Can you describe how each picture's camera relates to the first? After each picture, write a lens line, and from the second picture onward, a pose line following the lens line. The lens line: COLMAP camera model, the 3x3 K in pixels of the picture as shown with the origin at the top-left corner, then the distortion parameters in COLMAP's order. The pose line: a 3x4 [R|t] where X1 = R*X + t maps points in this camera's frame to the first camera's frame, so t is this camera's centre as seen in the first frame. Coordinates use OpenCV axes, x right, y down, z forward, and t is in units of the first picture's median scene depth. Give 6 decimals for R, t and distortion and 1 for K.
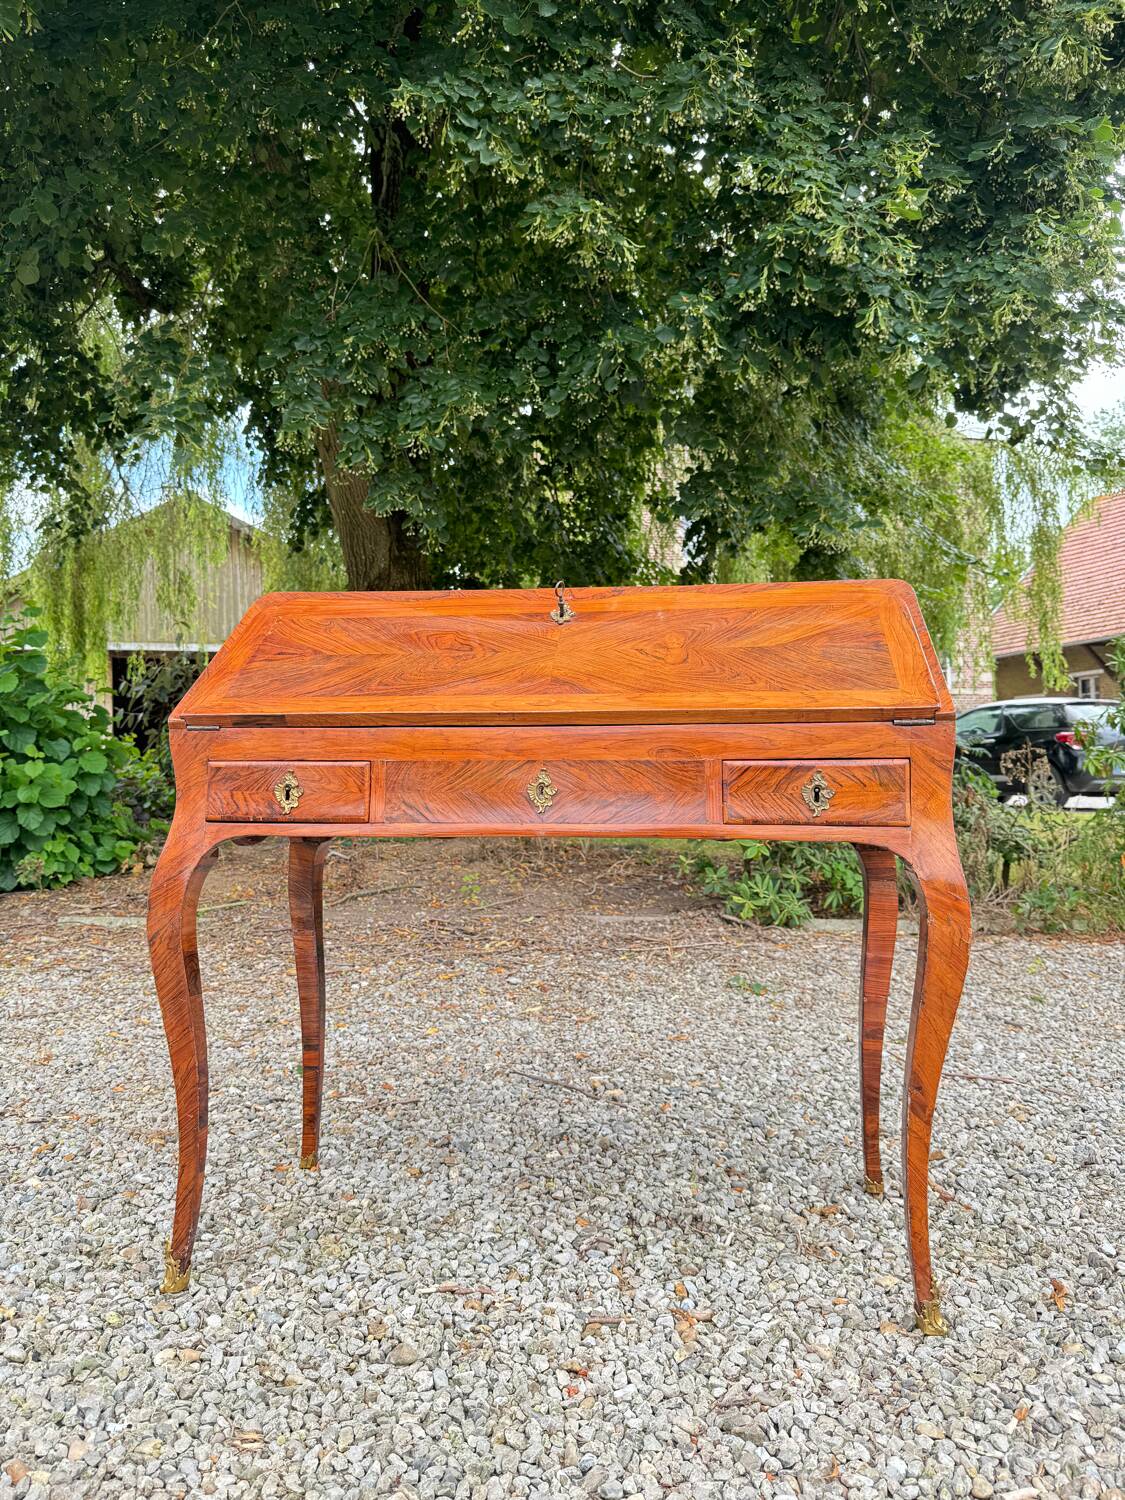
lens RADIAL K [[1055.7, 0, 554.7], [0, 1055.7, 748.8], [0, 0, 1]] dist [0.079723, -0.106175]
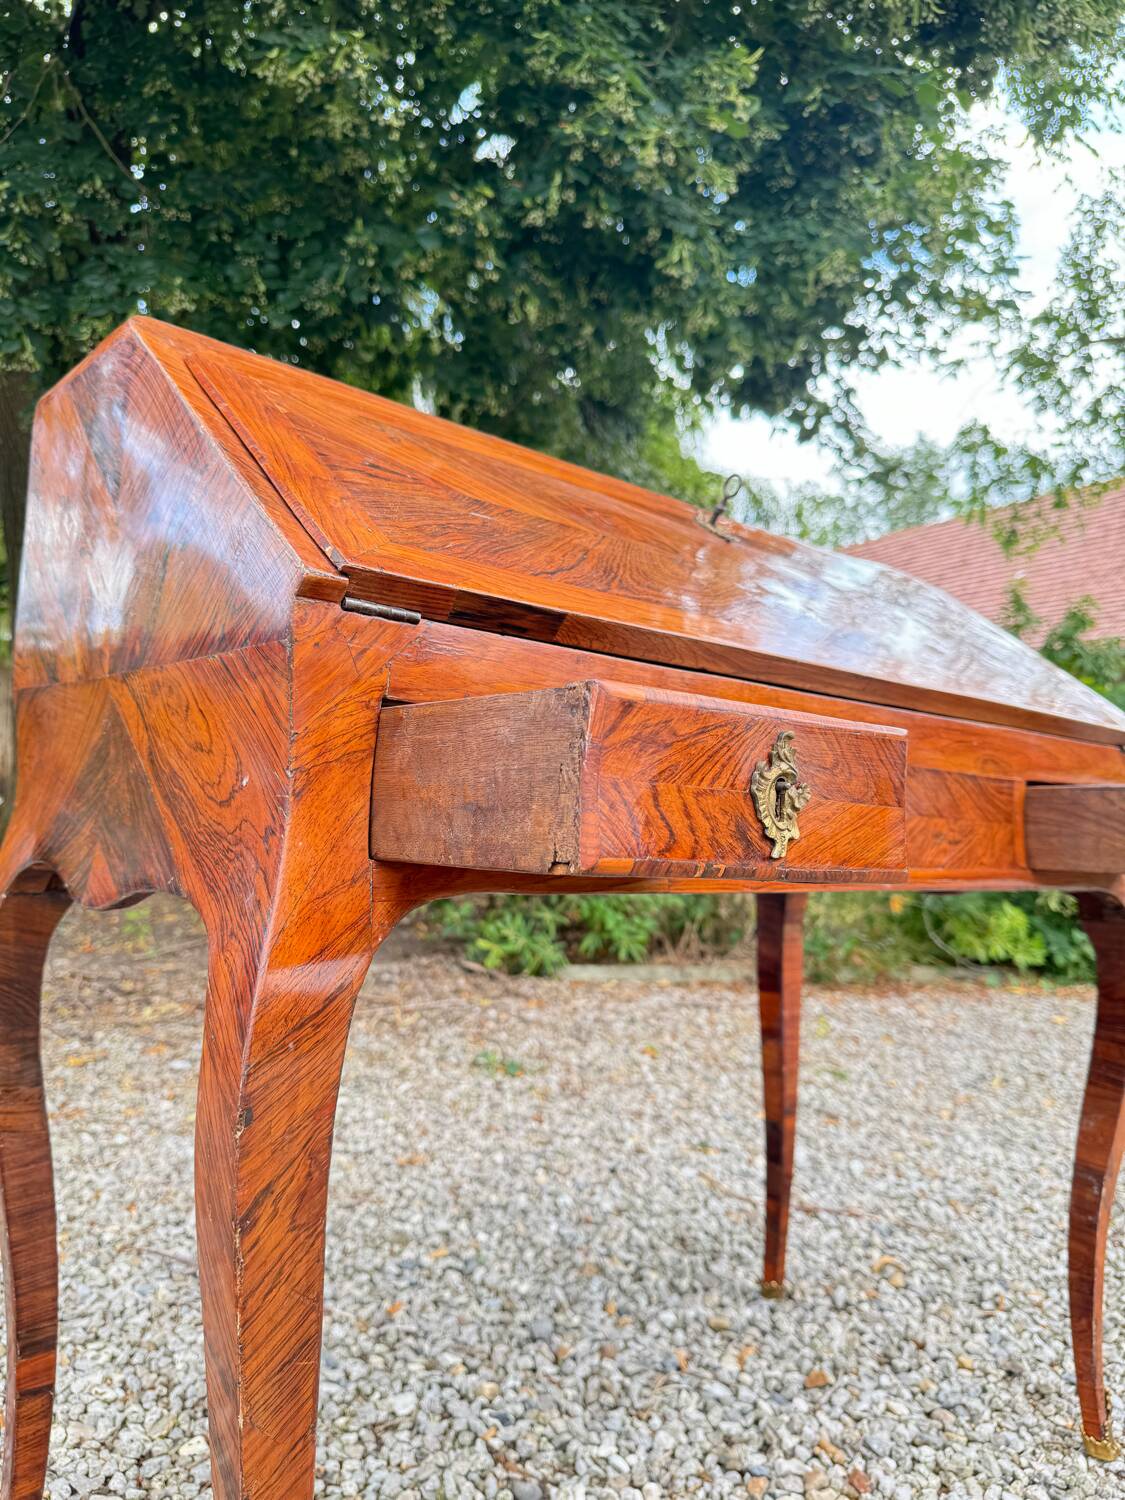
lens RADIAL K [[1059.9, 0, 555.1], [0, 1059.9, 750.5], [0, 0, 1]] dist [0.081902, -0.136924]
pose [[0.965753, 0.052390, 0.254119, 0.016342], [-0.047070, 0.998527, -0.026975, 0.020235], [-0.255158, 0.014089, 0.966797, 0.329540]]
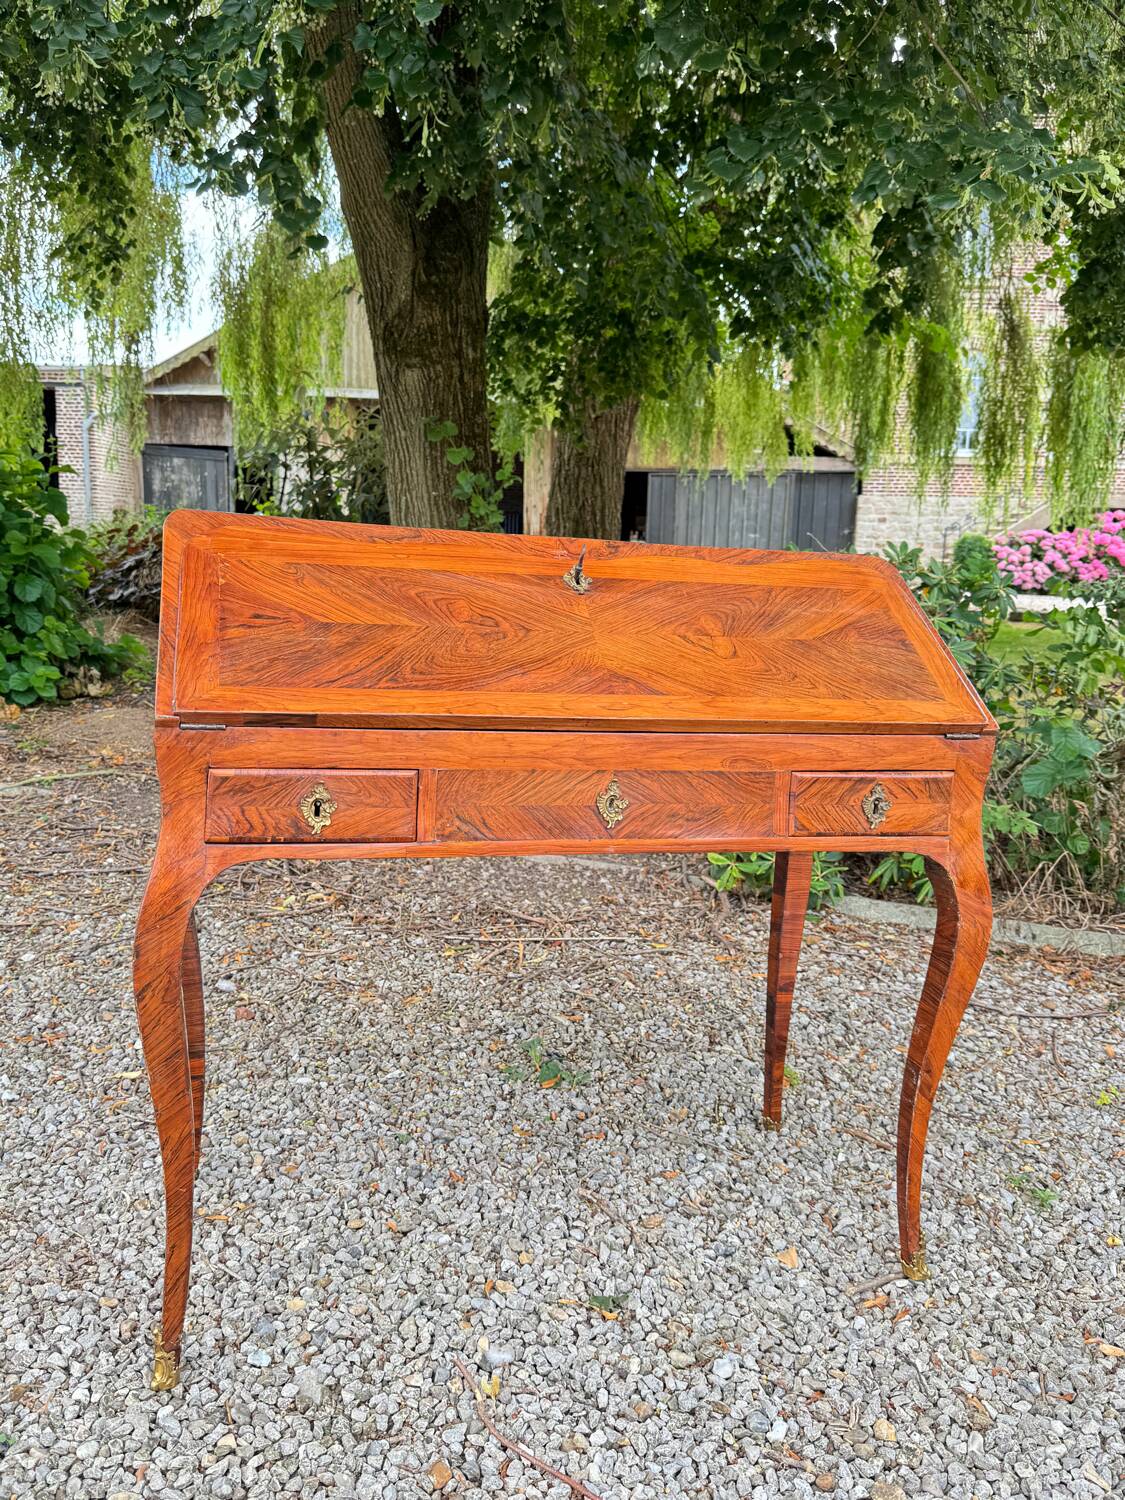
lens RADIAL K [[1186.6, 0, 556.9], [0, 1186.6, 756.2], [0, 0, 1]] dist [0.104521, -0.164457]
pose [[0.956810, 0.096869, -0.274102, 0.485831], [-0.040661, 0.978177, 0.203758, -0.105951], [0.287858, -0.183813, 0.939867, 0.566888]]
